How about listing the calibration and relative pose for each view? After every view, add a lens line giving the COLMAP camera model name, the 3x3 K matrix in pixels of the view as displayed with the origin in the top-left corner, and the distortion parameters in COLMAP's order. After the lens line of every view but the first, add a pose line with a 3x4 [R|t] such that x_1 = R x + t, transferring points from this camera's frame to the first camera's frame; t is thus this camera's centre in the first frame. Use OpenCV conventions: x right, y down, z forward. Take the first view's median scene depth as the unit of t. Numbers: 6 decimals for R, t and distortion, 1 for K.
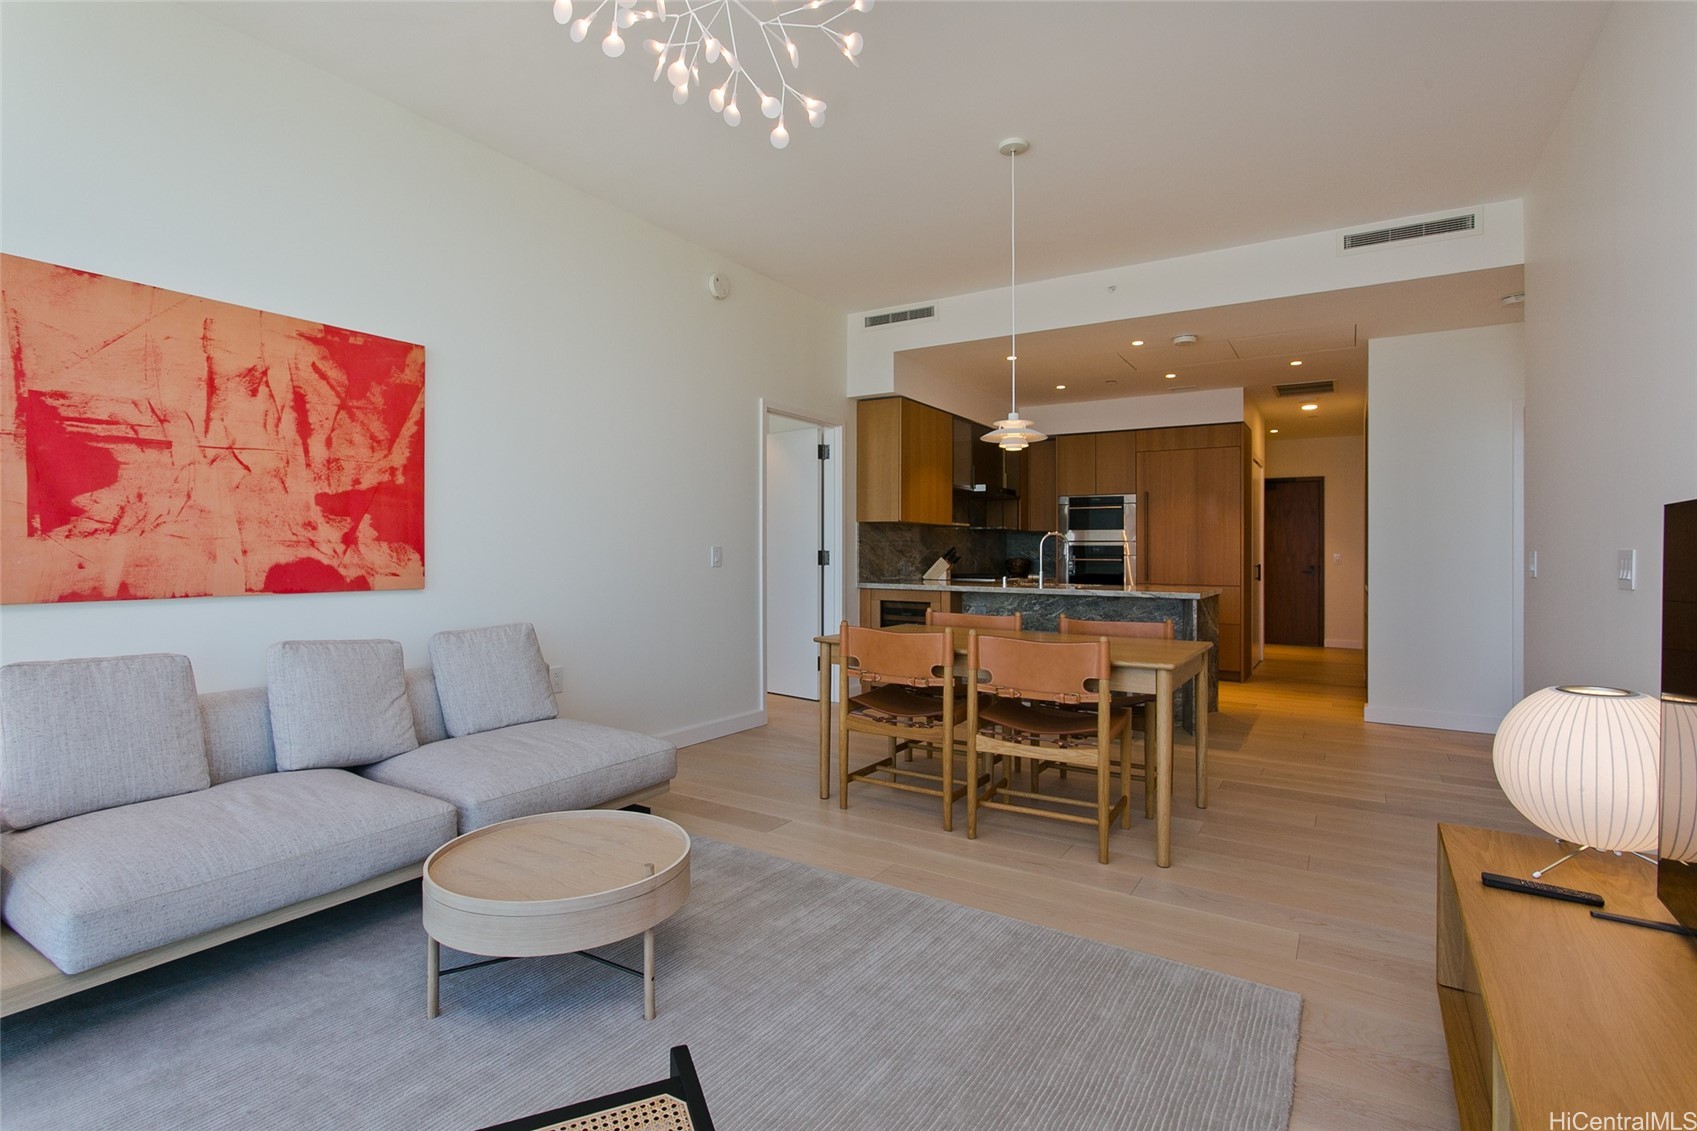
lens RADIAL K [[828.2, 0, 848.5], [0, 828.2, 565.5], [0, 0, 1]] dist [-0.005418, -0.001087]
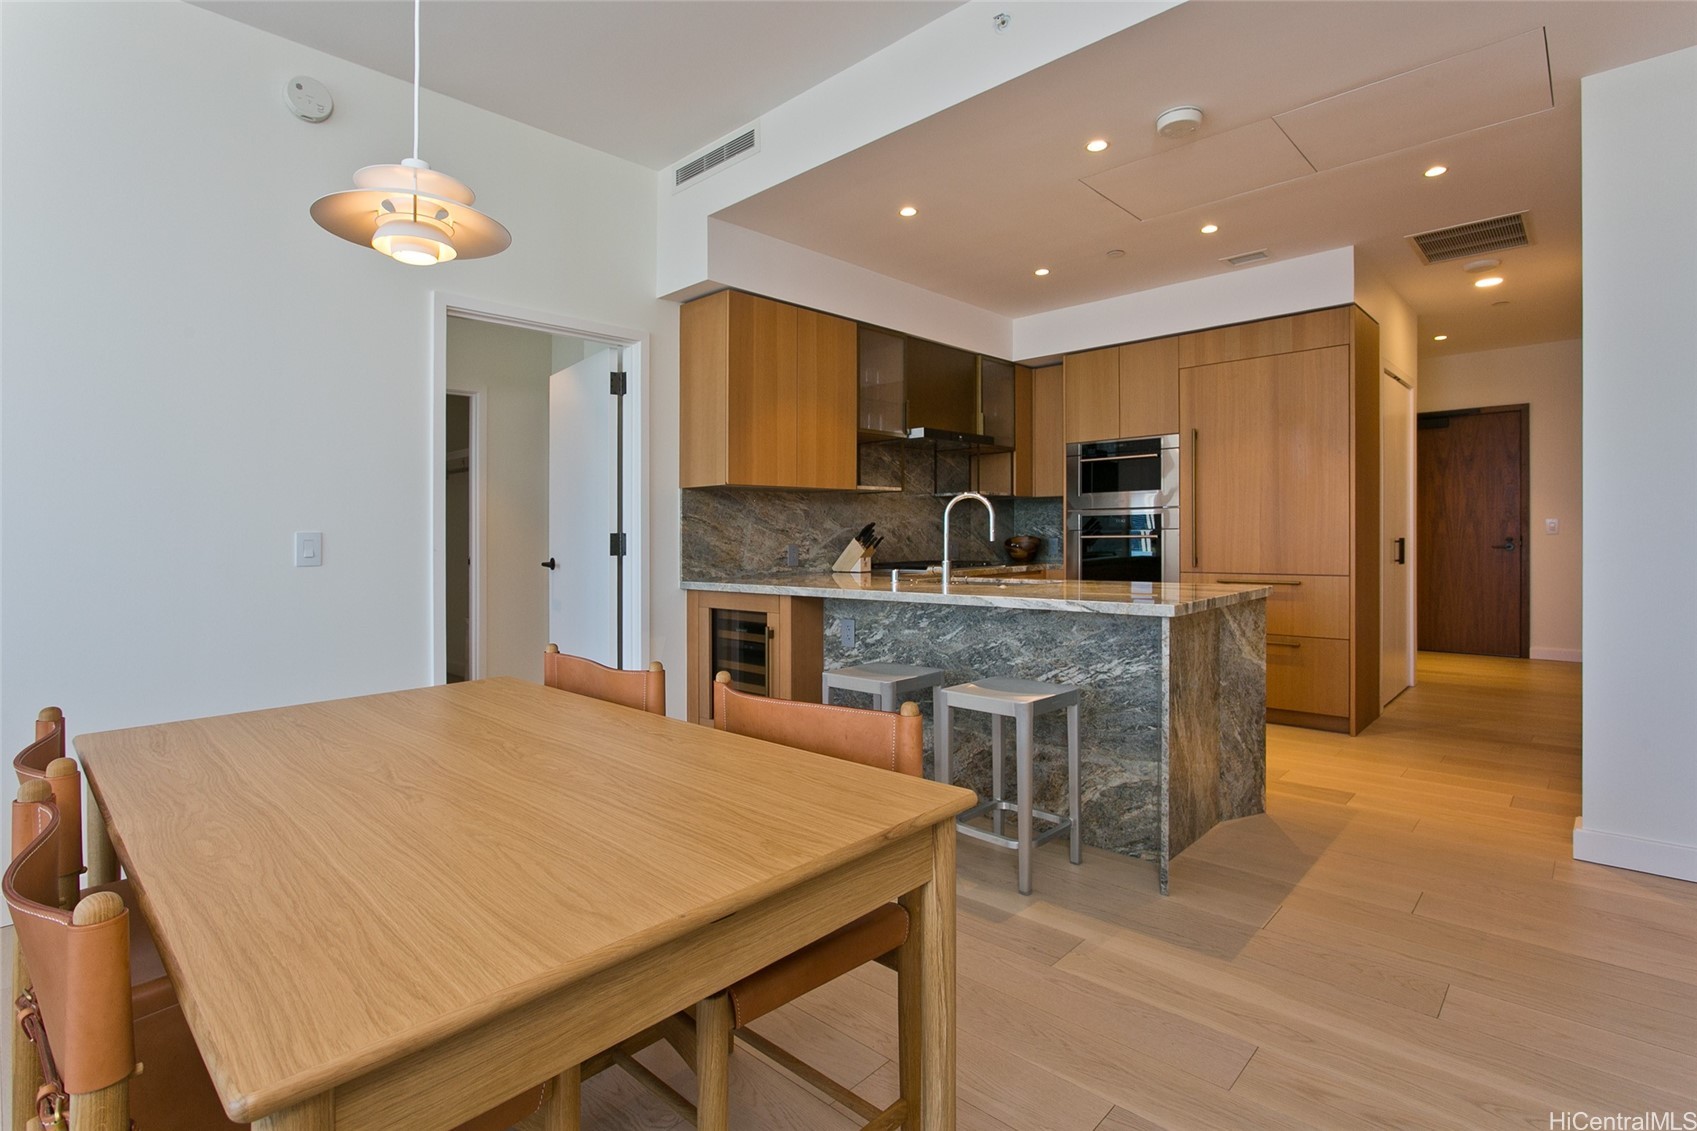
lens RADIAL K [[814.7, 0, 842.8], [0, 814.7, 561.4], [0, 0, 1]] dist [-0.003552, 0.000306]
pose [[0.979064, -0.015234, -0.202981, 0.236360], [0.019203, 0.999661, 0.017600, -0.003150], [0.202644, -0.021129, 0.979025, 0.349499]]
